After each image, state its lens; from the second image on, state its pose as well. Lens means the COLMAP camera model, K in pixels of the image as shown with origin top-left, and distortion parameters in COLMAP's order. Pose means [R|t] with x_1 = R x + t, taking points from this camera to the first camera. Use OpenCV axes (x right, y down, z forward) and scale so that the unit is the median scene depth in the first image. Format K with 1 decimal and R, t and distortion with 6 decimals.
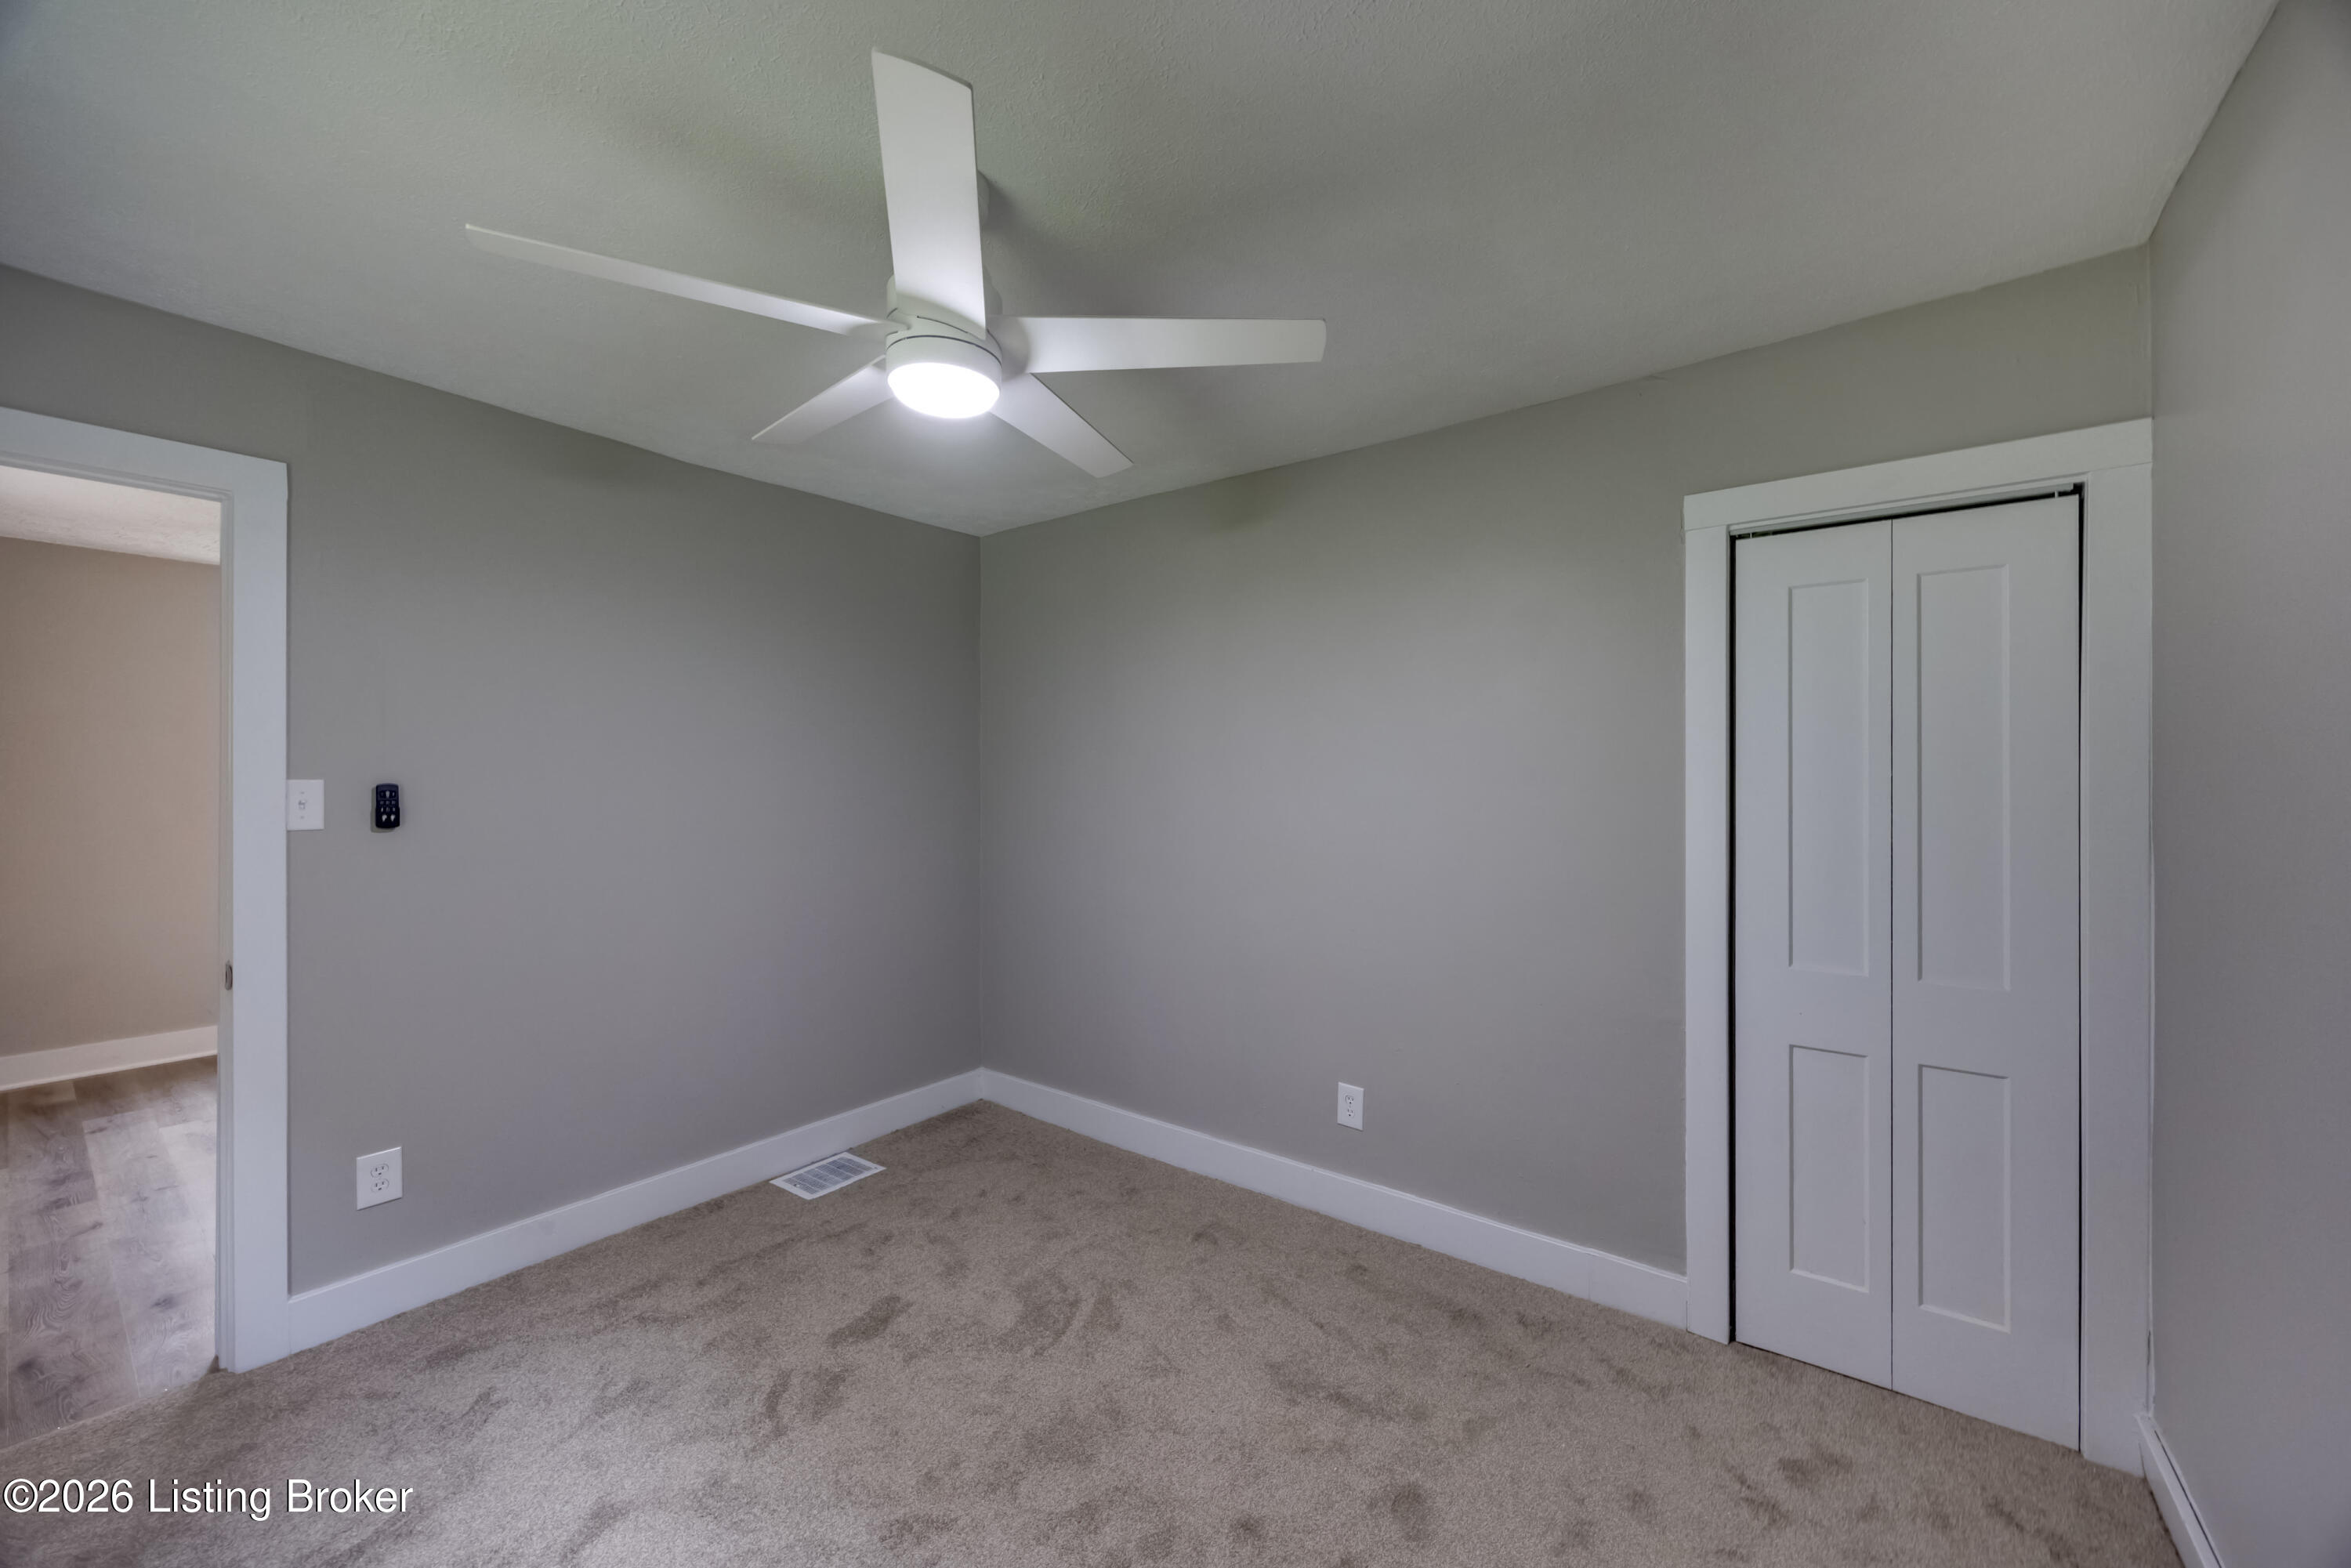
lens RADIAL K [[884.6, 0, 1171.2], [0, 884.6, 781.8], [0, 0, 1]] dist [-0.003434, 0.000042]
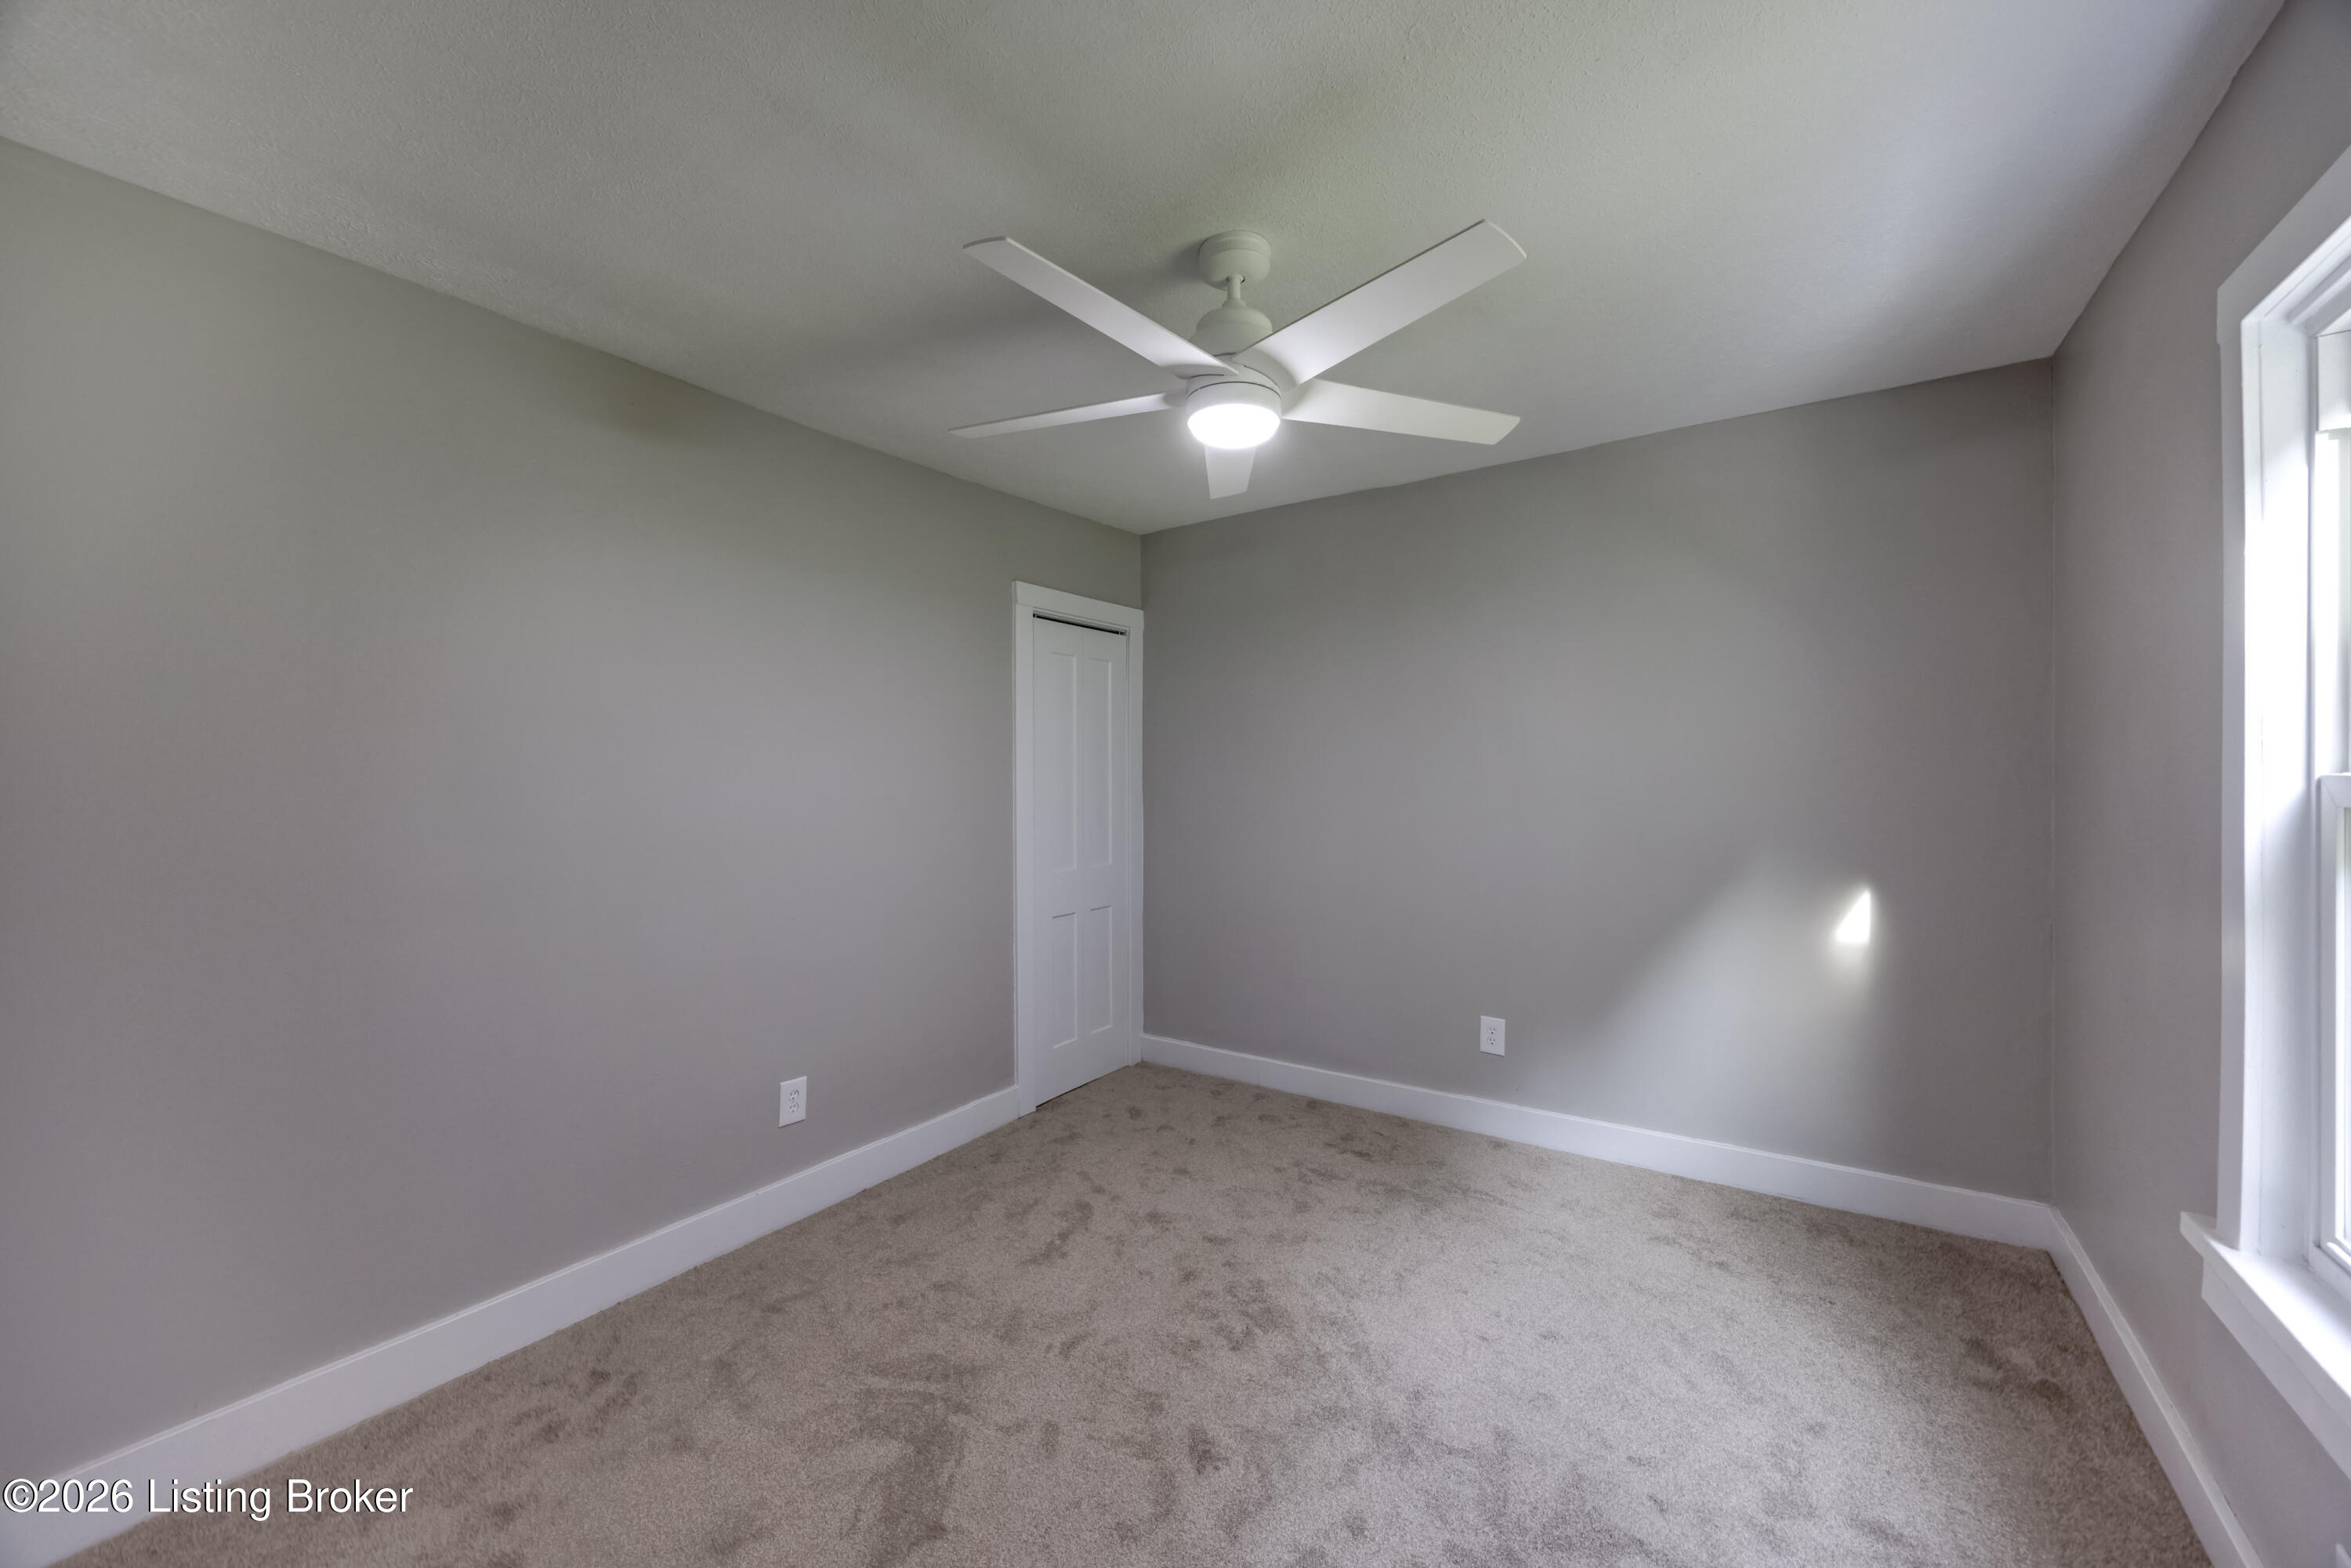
lens RADIAL K [[884.6, 0, 1197.5], [0, 884.6, 780.1], [0, 0, 1]] dist [-0.003434, 0.000042]
pose [[-0.060615, -0.012107, 0.998088, -0.975269], [0.009497, 0.999874, 0.012705, 0.009760], [-0.998116, 0.010249, -0.060492, 0.764610]]
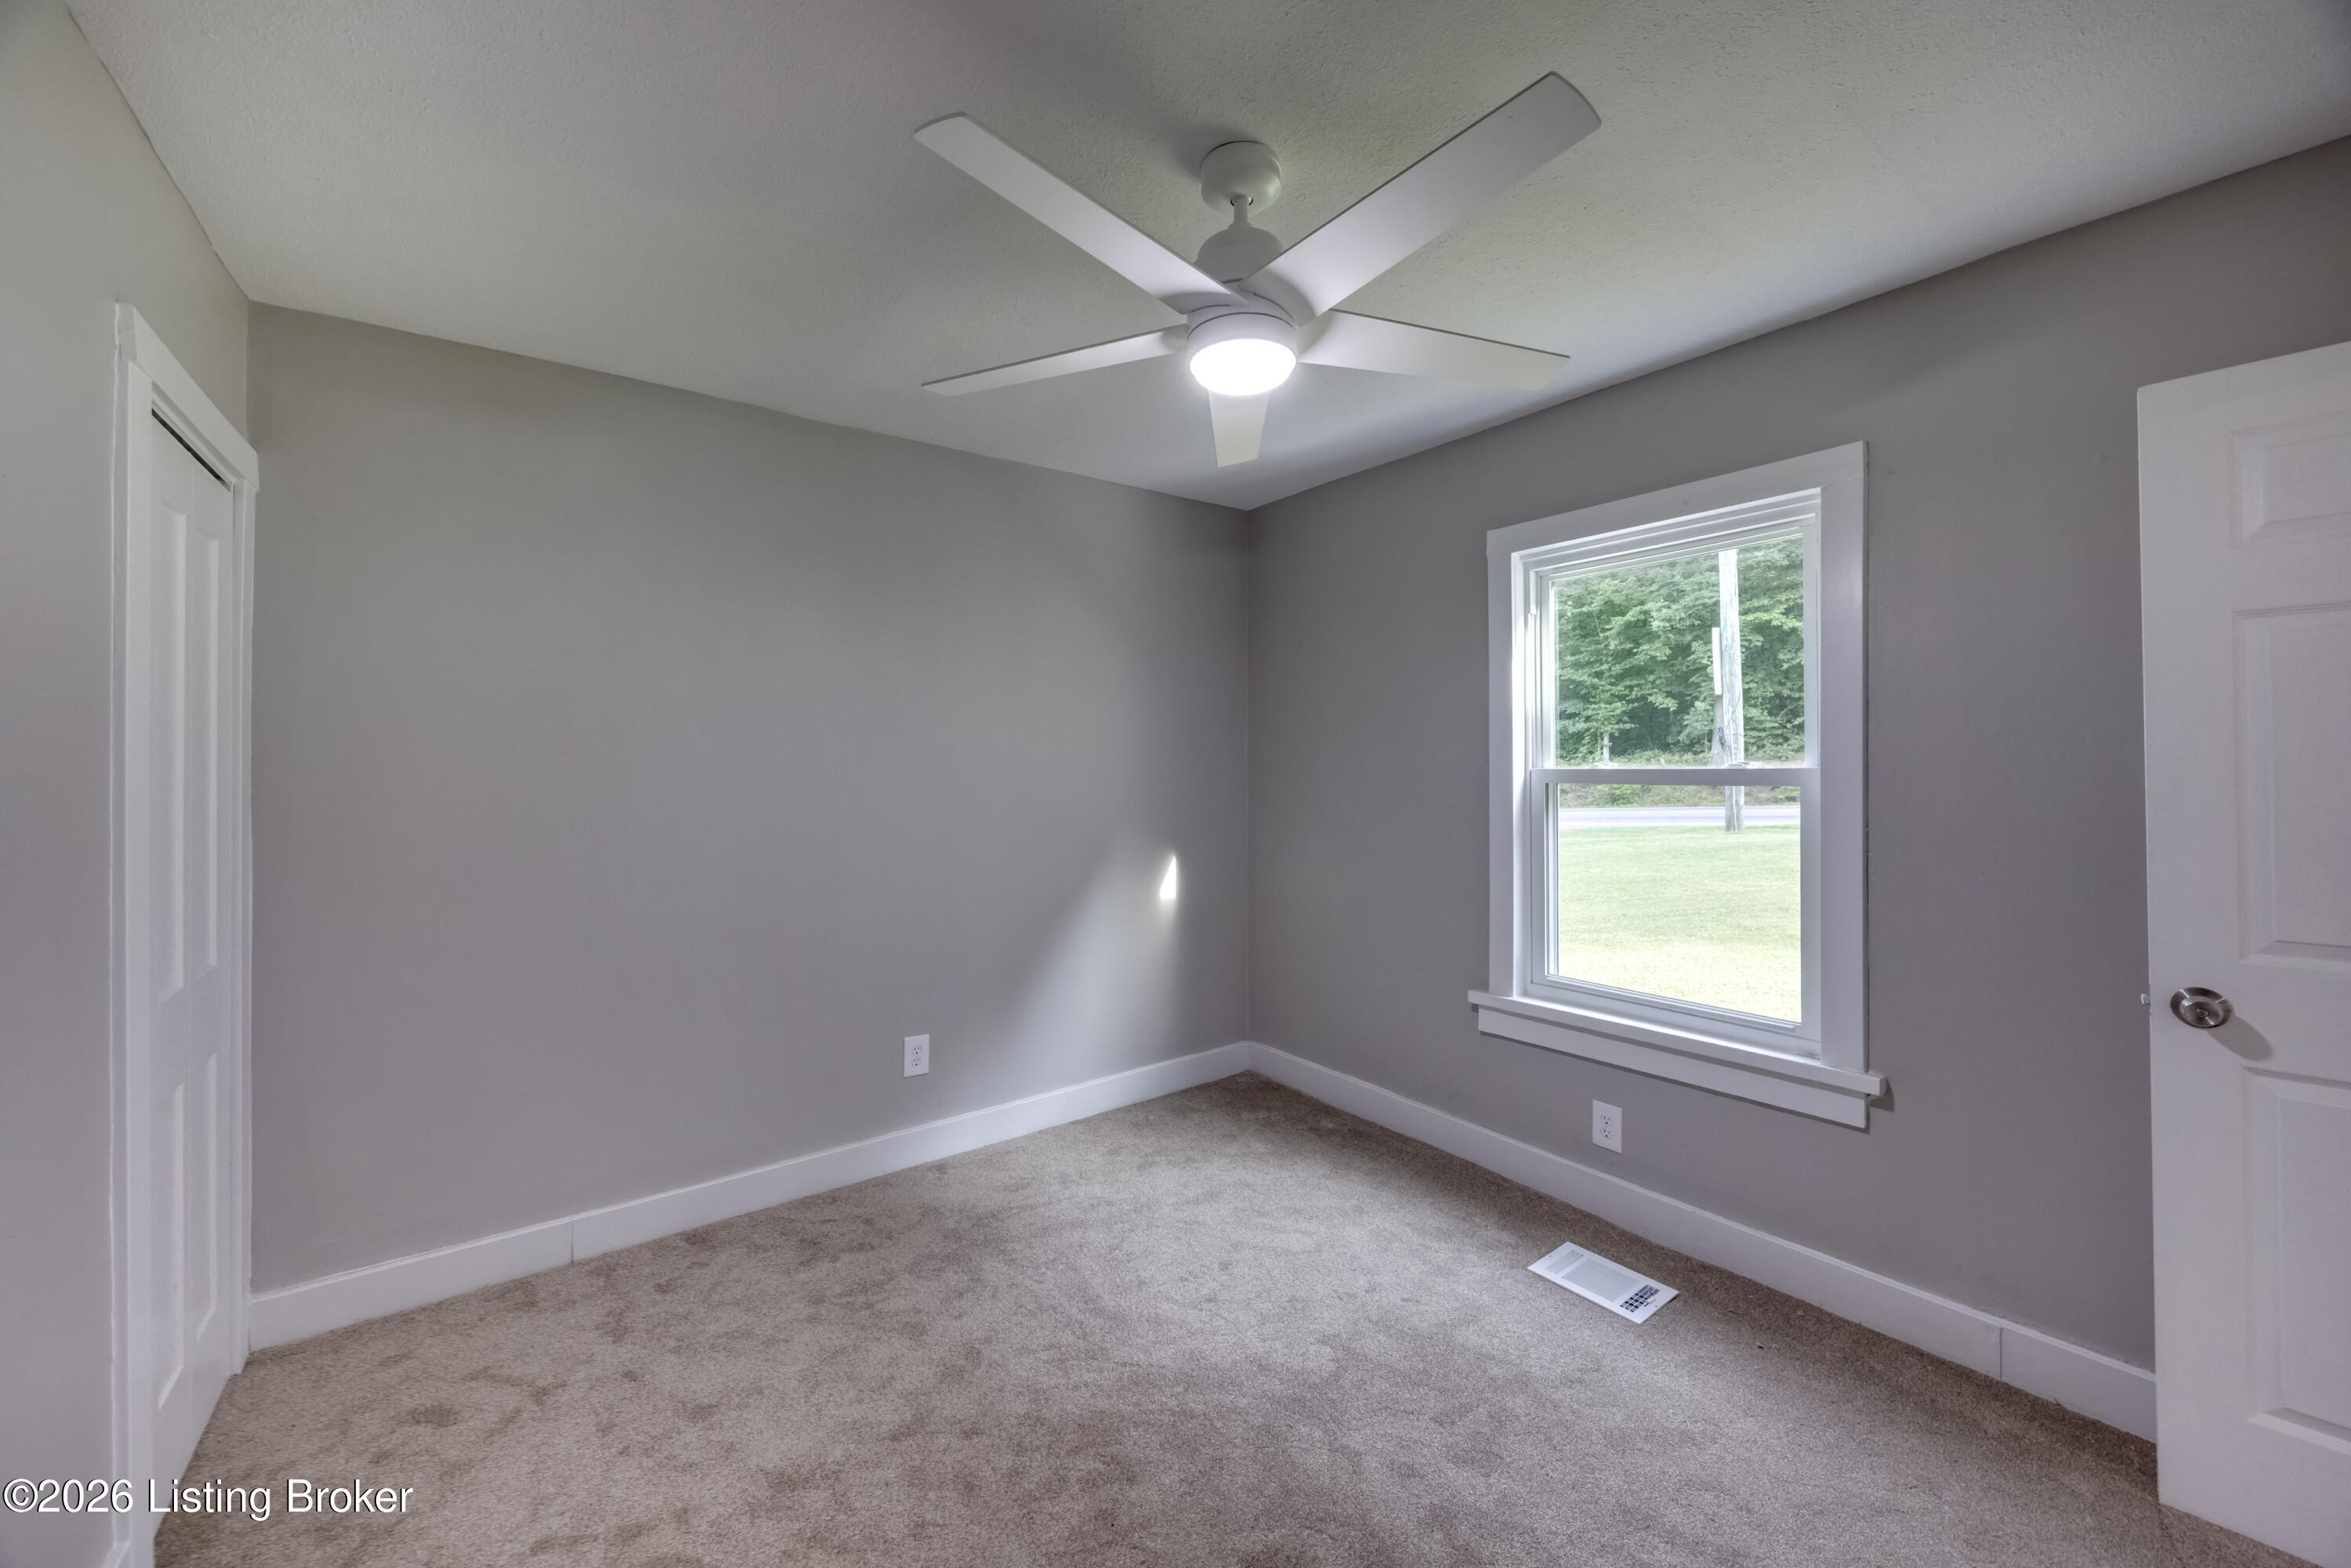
lens RADIAL K [[884.6, 0, 1161.1], [0, 884.6, 769.7], [0, 0, 1]] dist [-0.003434, 0.000042]
pose [[-0.960620, -0.001465, 0.277863, -0.303230], [-0.001023, 0.999998, 0.001734, 0.013477], [-0.277865, 0.001381, -0.960619, 1.376669]]
